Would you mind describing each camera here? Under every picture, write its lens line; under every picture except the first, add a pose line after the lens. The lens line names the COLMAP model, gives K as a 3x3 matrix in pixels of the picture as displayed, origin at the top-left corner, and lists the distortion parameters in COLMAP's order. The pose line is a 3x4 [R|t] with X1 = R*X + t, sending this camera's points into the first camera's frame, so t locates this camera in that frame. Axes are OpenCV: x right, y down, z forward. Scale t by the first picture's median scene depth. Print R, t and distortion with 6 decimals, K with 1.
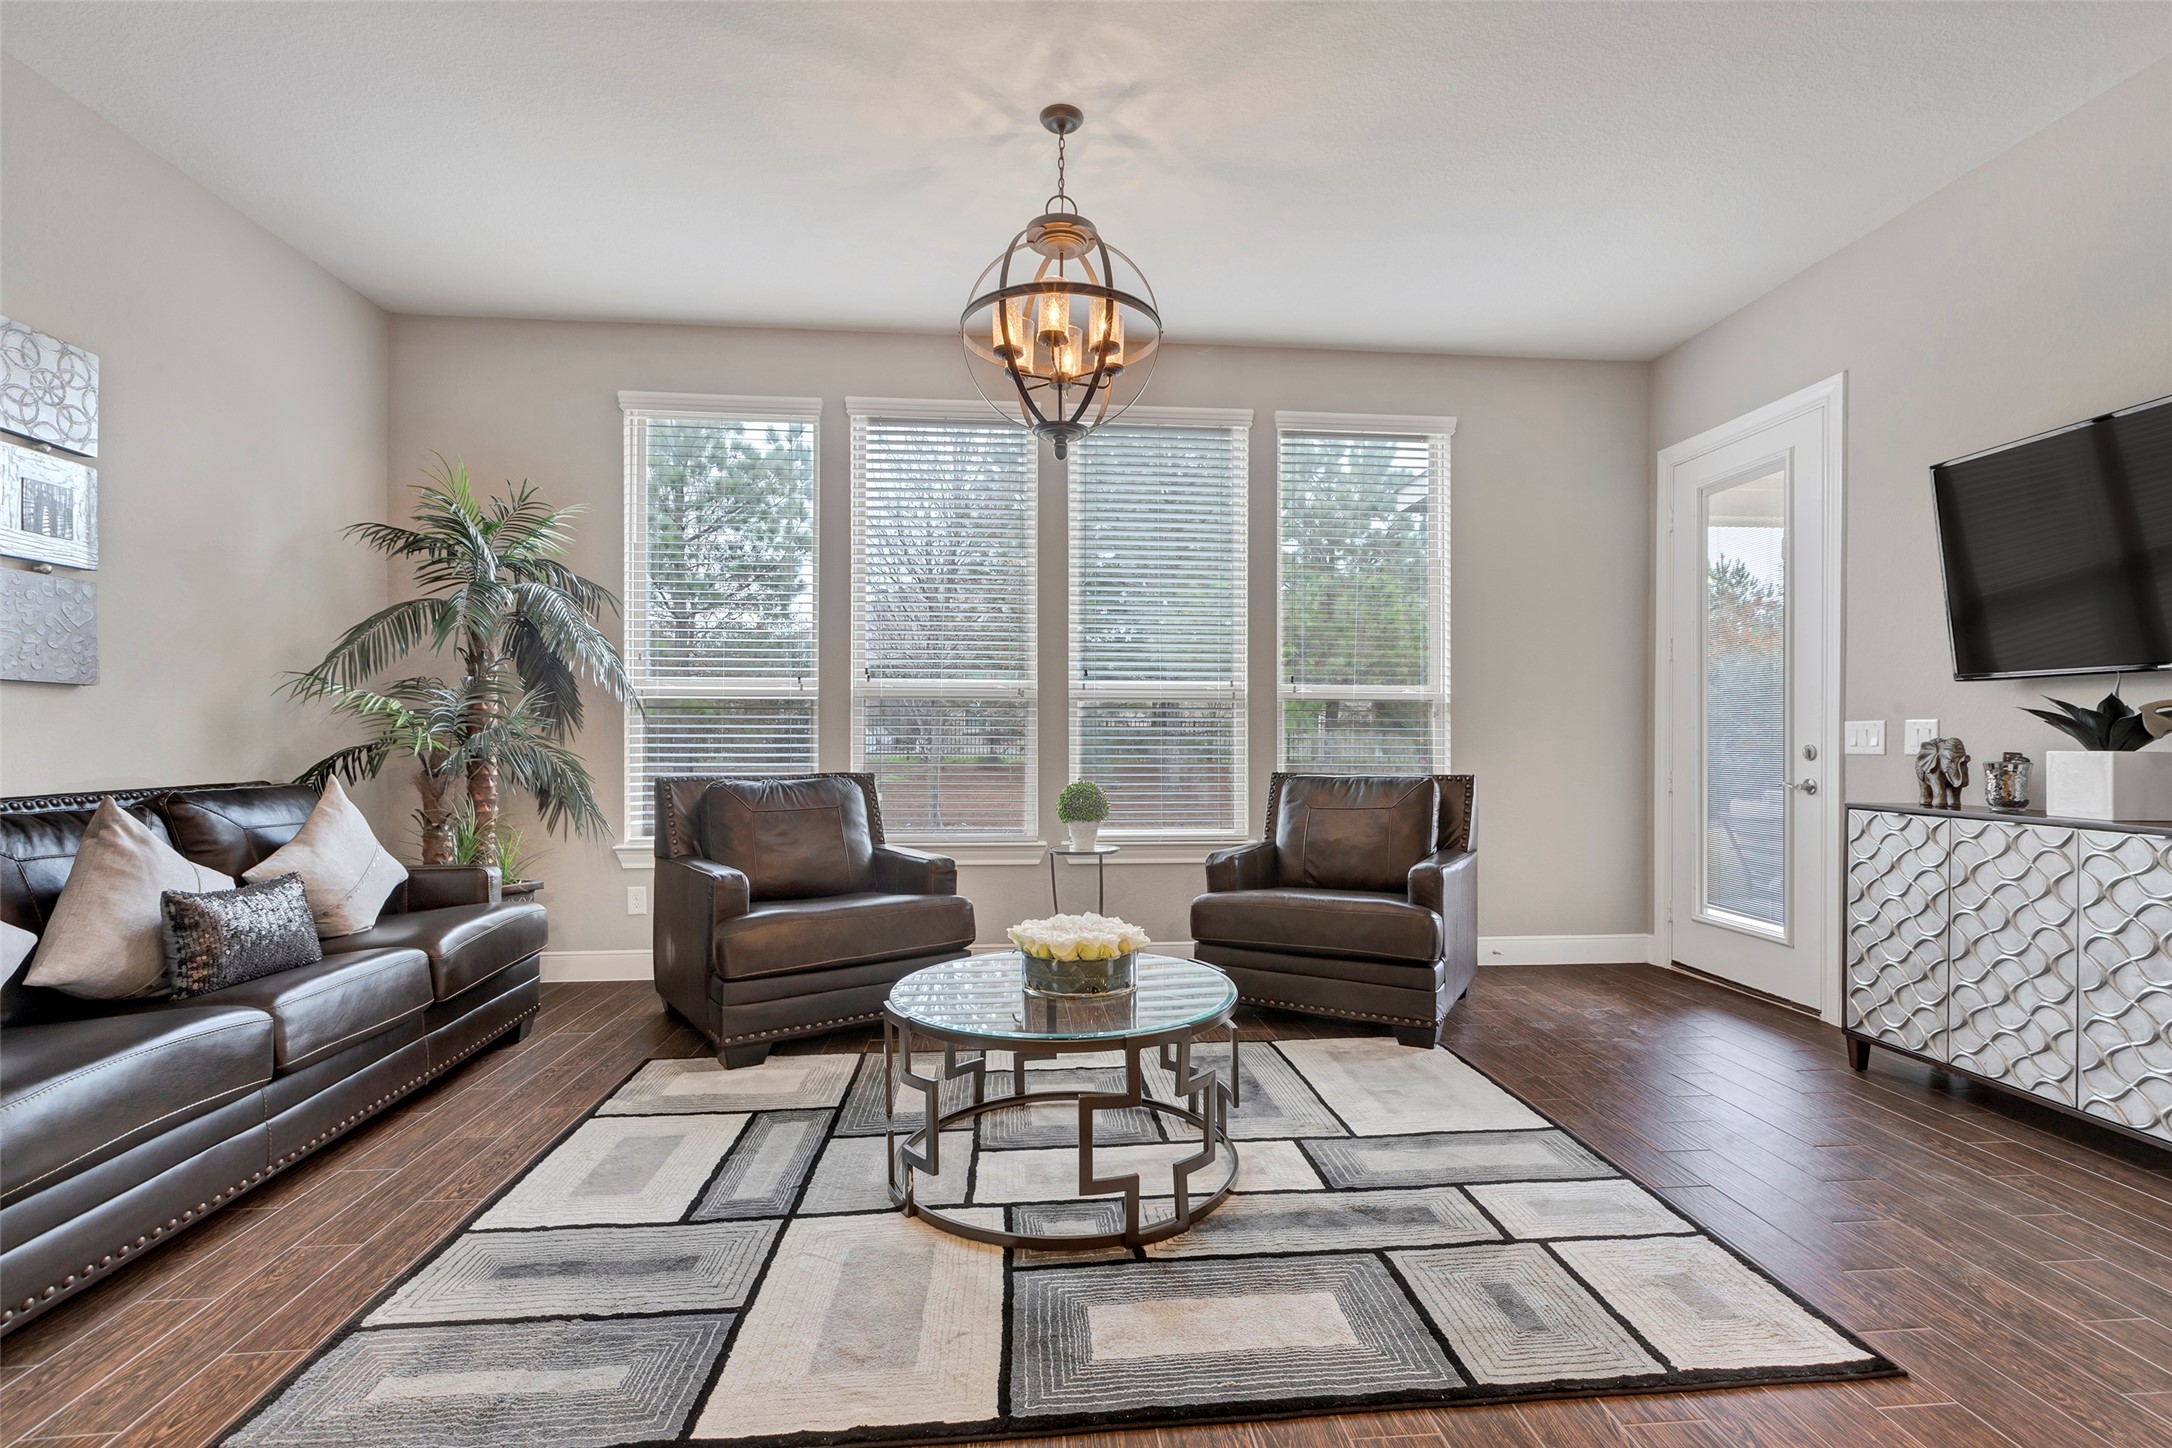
lens RADIAL K [[1006.5, 0, 1099.8], [0, 1006.5, 736.6], [0, 0, 1]] dist [0.002274, -0.001179]
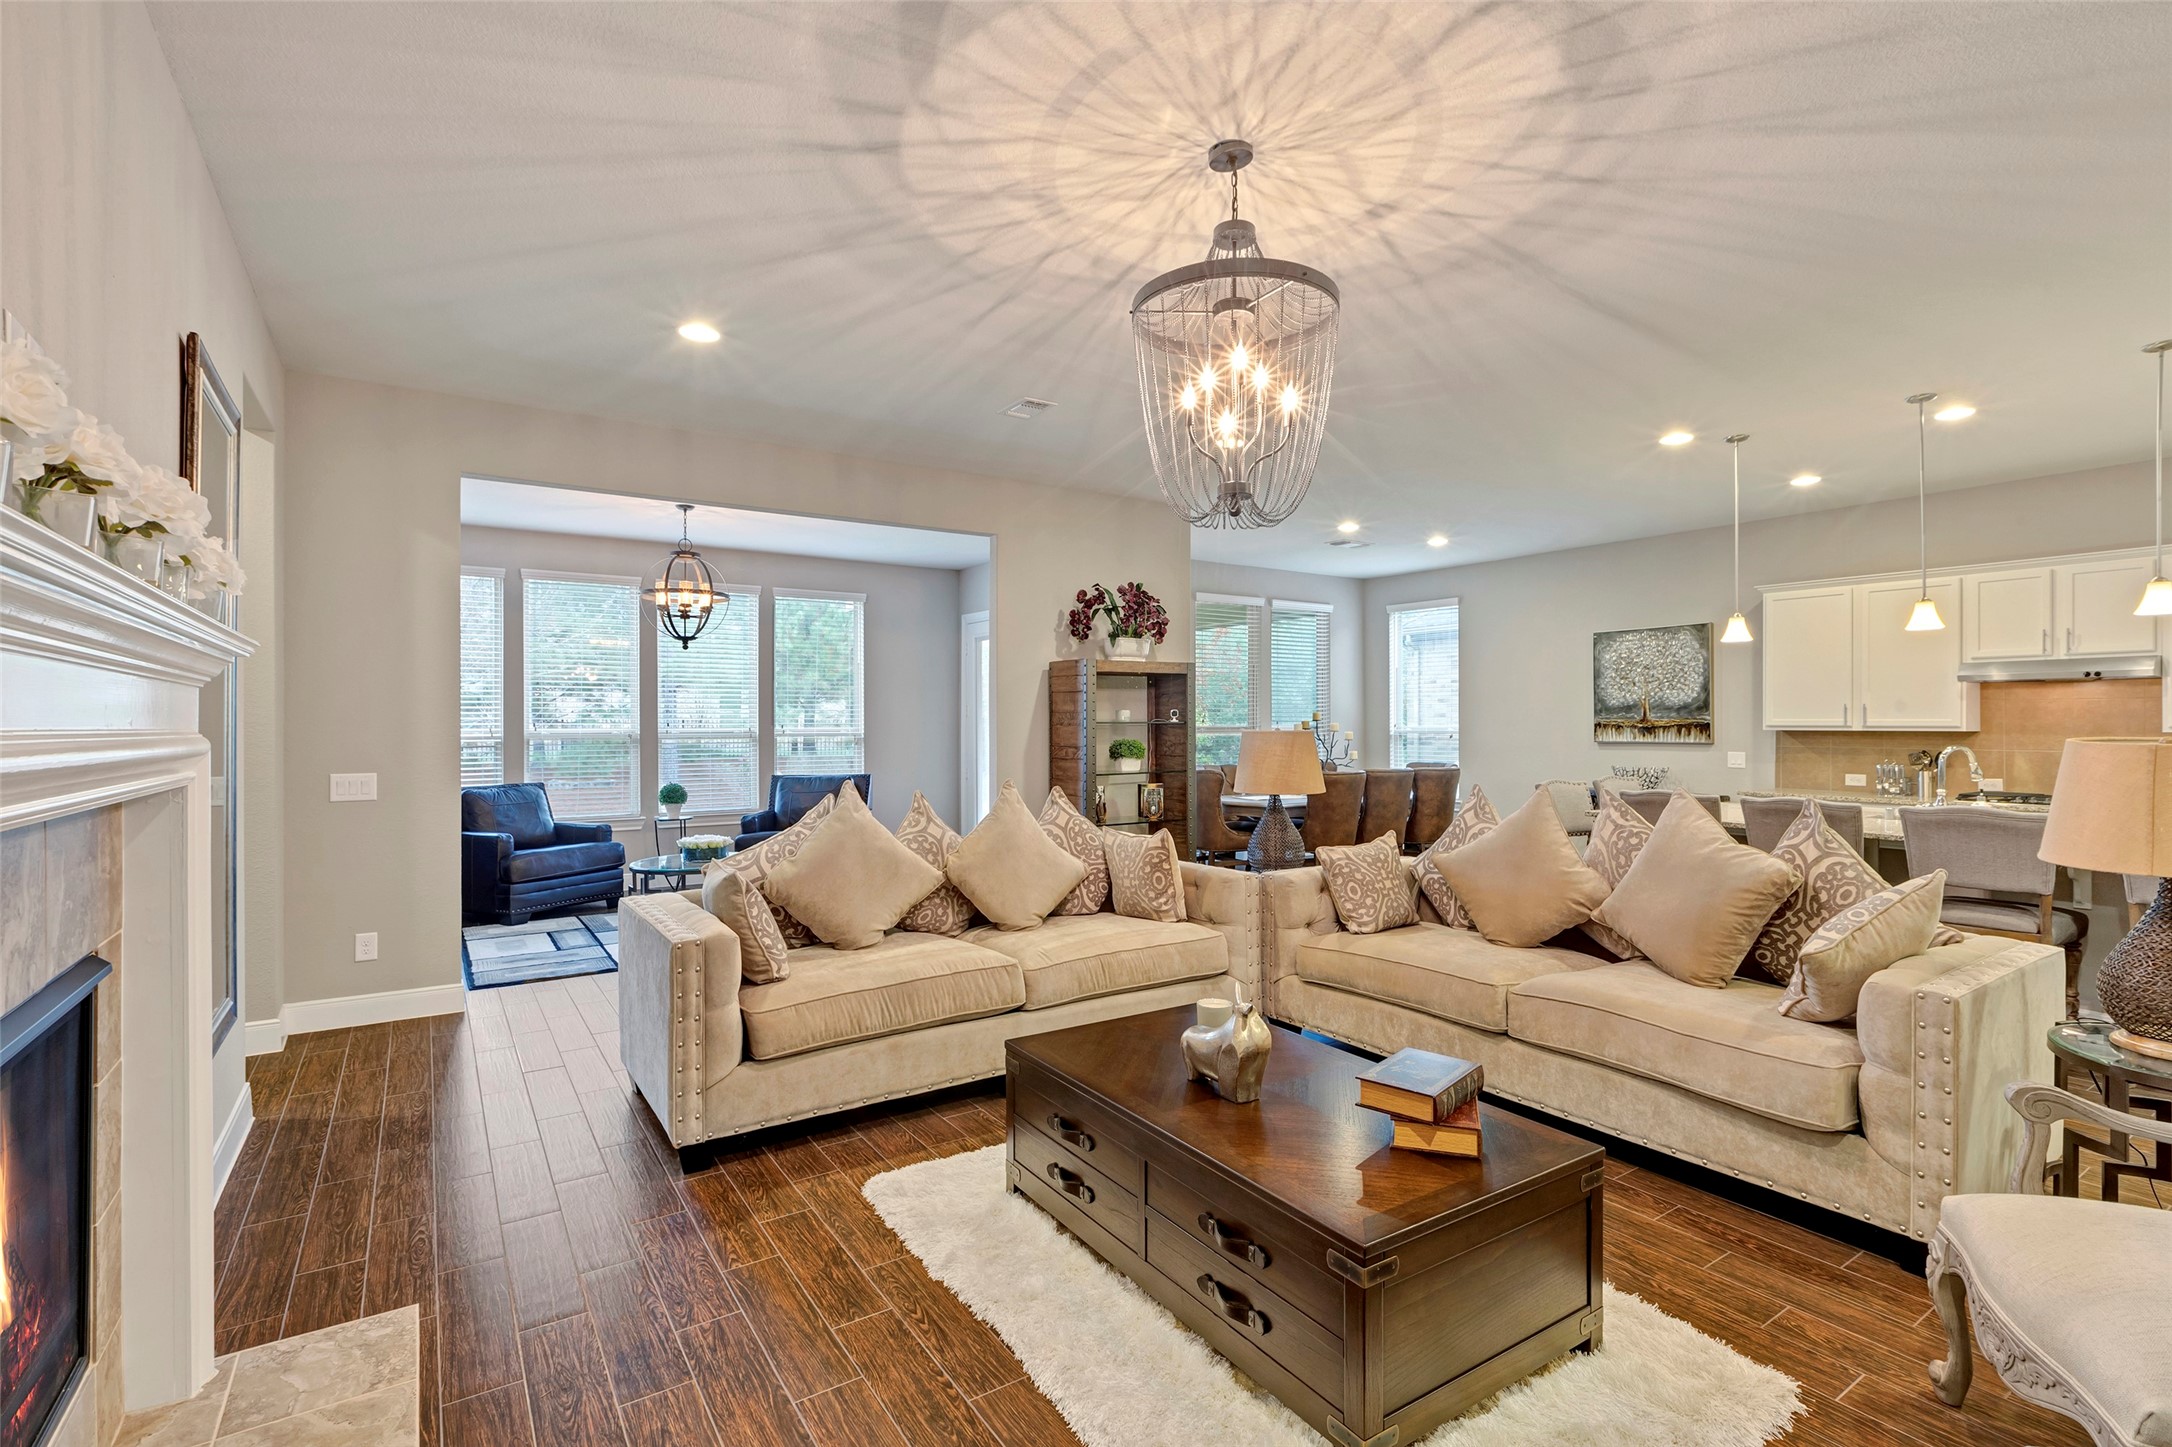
lens RADIAL K [[1006.5, 0, 1106.9], [0, 1006.5, 720.5], [0, 0, 1]] dist [0.002274, -0.001179]
pose [[0.869058, -0.000369, 0.494710, -0.340221], [-0.001598, 0.999992, 0.003553, -0.114287], [-0.494708, -0.003878, 0.869051, -1.514352]]
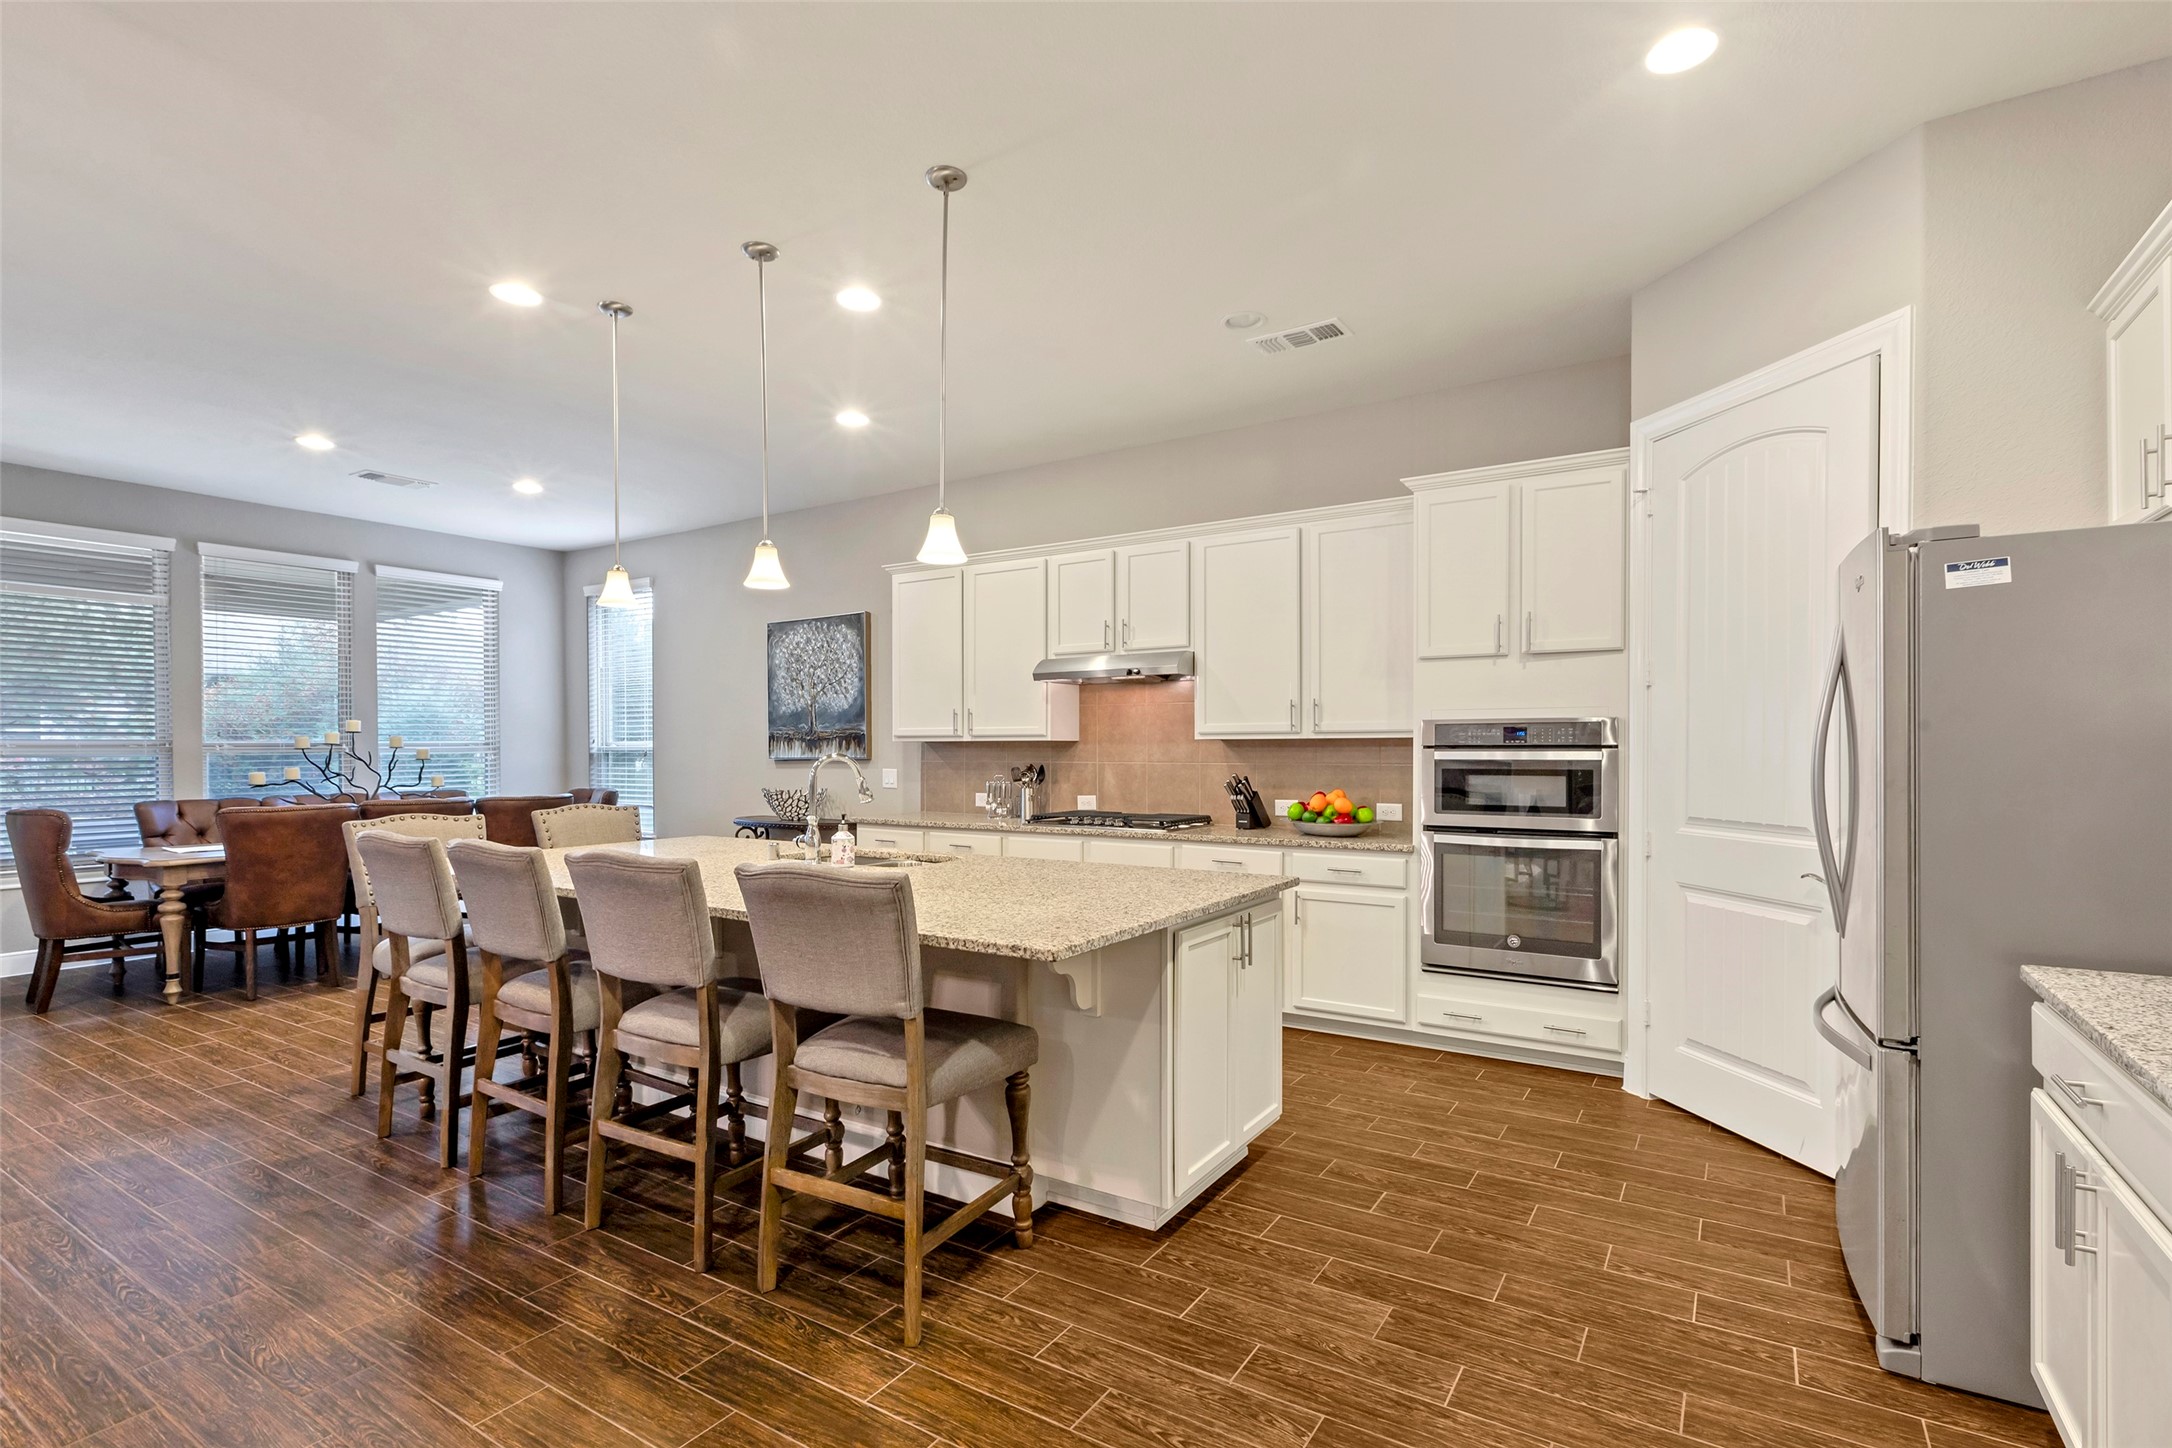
lens RADIAL K [[1006.5, 0, 1106.8], [0, 1006.5, 760.2], [0, 0, 1]] dist [0.002274, -0.001179]
pose [[0.599317, -0.017741, 0.800315, 0.899684], [-0.001237, 0.999733, 0.023087, -0.094926], [-0.800511, -0.014826, 0.599135, -1.732905]]
